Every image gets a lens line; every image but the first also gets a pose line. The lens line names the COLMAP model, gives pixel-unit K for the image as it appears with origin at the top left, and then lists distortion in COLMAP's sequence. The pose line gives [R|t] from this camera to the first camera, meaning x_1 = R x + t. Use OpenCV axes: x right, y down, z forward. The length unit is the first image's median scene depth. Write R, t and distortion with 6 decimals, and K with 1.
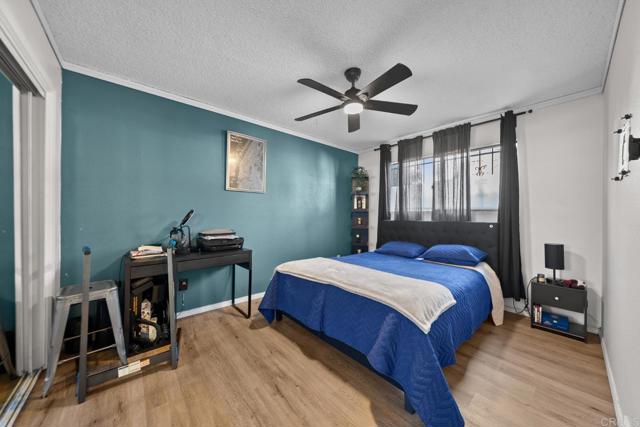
lens RADIAL K [[222.0, 0, 323.5], [0, 222.0, 213.3], [0, 0, 1]] dist [-0.000238, 0.000000]
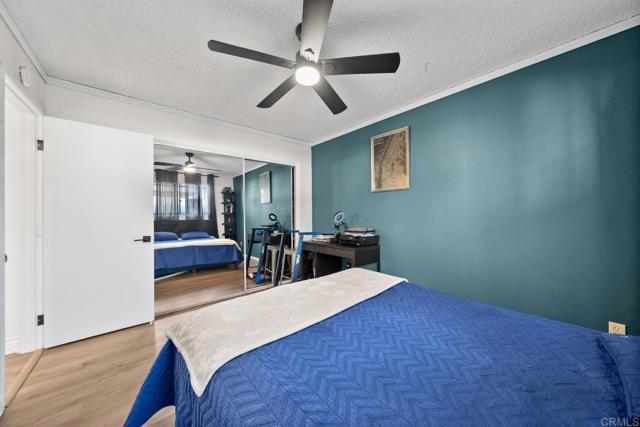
lens RADIAL K [[222.0, 0, 323.5], [0, 222.0, 213.3], [0, 0, 1]] dist [-0.000238, 0.000000]
pose [[-0.021930, -0.009596, -0.999713, 0.620431], [0.010724, 0.999894, -0.009833, 0.009381], [0.999702, -0.010937, -0.021825, 0.723482]]
